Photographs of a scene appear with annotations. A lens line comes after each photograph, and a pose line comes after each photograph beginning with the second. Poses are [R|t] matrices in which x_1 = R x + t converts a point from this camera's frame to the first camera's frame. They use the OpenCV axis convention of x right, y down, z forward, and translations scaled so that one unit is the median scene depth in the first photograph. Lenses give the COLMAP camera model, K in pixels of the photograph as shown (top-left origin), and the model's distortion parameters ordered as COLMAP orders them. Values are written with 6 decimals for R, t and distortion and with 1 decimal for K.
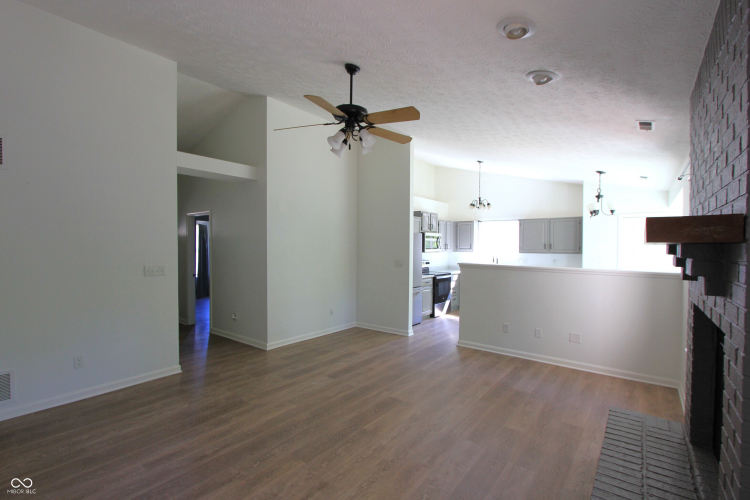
lens RADIAL K [[345.4, 0, 379.3], [0, 345.4, 251.7], [0, 0, 1]] dist [-0.014156, 0.001064]
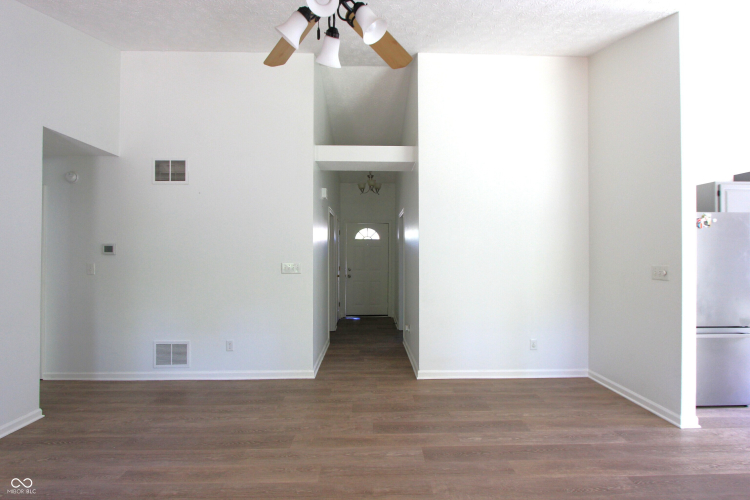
lens RADIAL K [[345.4, 0, 379.3], [0, 345.4, 251.7], [0, 0, 1]] dist [-0.014156, 0.001064]
pose [[0.633890, -0.010738, -0.773349, 0.242323], [-0.011535, 0.999661, -0.023335, 0.023173], [0.773338, 0.023712, 0.633551, 0.487343]]
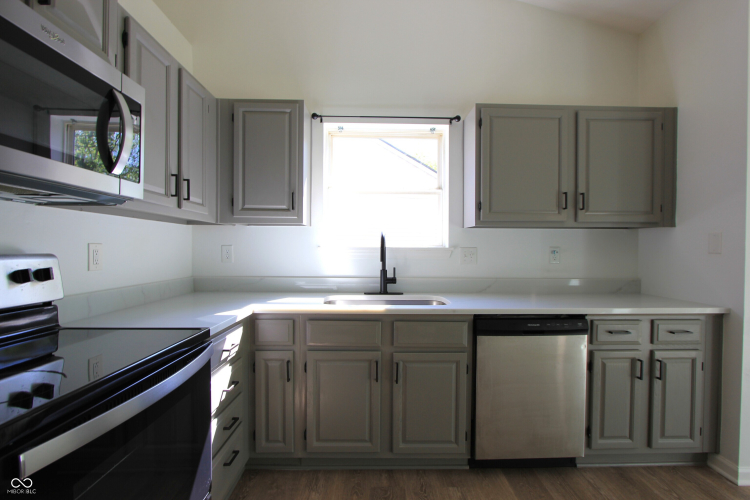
lens RADIAL K [[345.4, 0, 379.3], [0, 345.4, 251.7], [0, 0, 1]] dist [-0.014156, 0.001064]
pose [[0.778260, -0.002529, 0.627937, 0.297034], [0.006754, 0.999968, -0.004343, 0.044682], [-0.627905, 0.007621, 0.778252, 1.449954]]
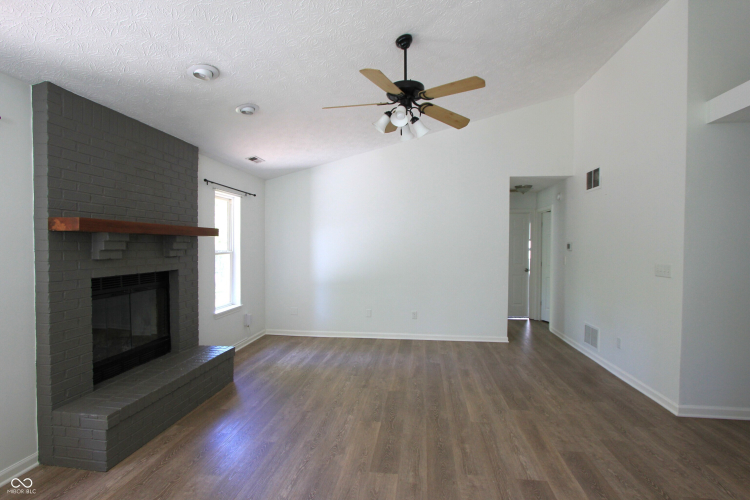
lens RADIAL K [[345.4, 0, 379.3], [0, 345.4, 251.7], [0, 0, 1]] dist [-0.014156, 0.001064]
pose [[-0.861095, 0.002284, -0.508439, 0.292342], [-0.016658, 0.999326, 0.032701, -0.004517], [0.508171, 0.036629, -0.860477, 1.171275]]
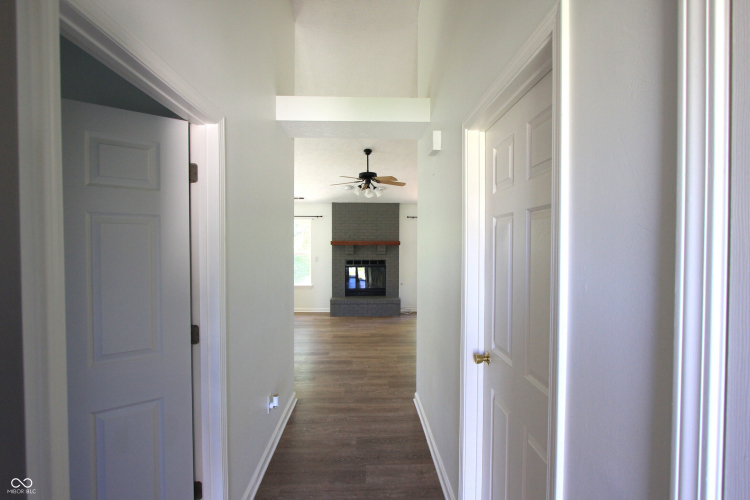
lens RADIAL K [[345.4, 0, 379.3], [0, 345.4, 251.7], [0, 0, 1]] dist [-0.014156, 0.001064]
pose [[-0.640343, -0.017307, 0.767894, -1.051818], [0.011170, 0.999431, 0.031840, -0.029844], [-0.768008, 0.028966, -0.639785, 1.443800]]
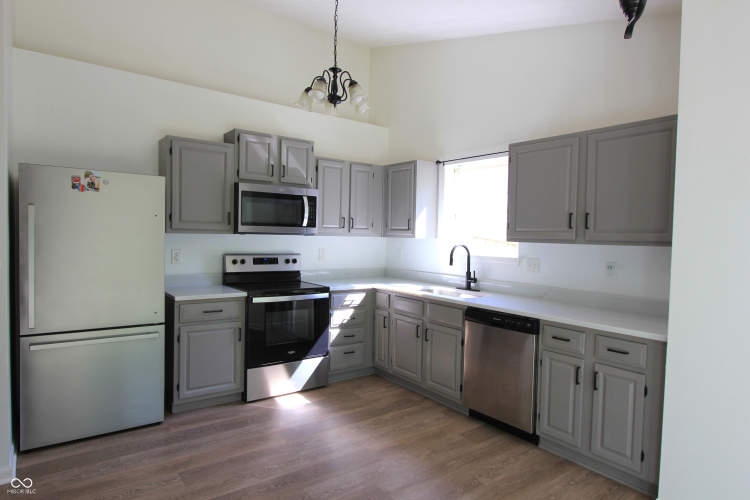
lens RADIAL K [[441.3, 0, 378.2], [0, 441.3, 251.6], [0, 0, 1]] dist [-0.007686, 0.001147]
pose [[0.964839, 0.029362, -0.261197, 0.694676], [-0.024439, 0.999457, 0.022079, 0.012548], [0.261704, -0.014919, 0.965033, 0.926957]]
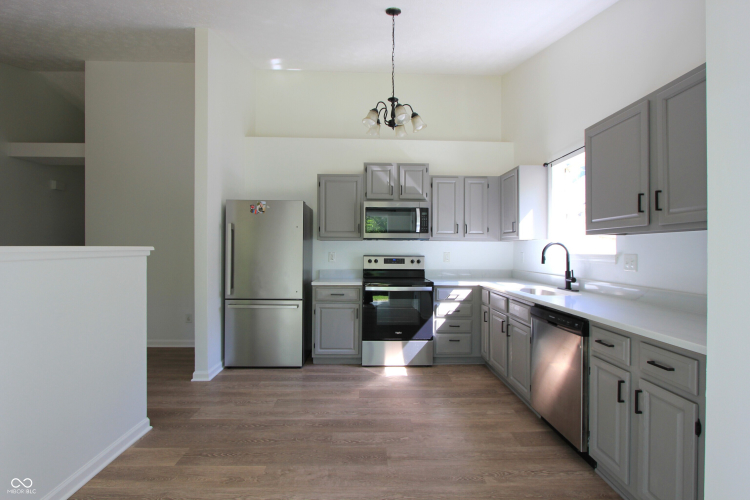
lens RADIAL K [[345.4, 0, 379.3], [0, 345.4, 251.7], [0, 0, 1]] dist [-0.014156, 0.001064]
pose [[0.638919, 0.002386, -0.769271, 0.924541], [-0.014589, 0.999853, -0.009015, 0.043090], [0.769136, 0.016983, 0.638859, 1.131685]]
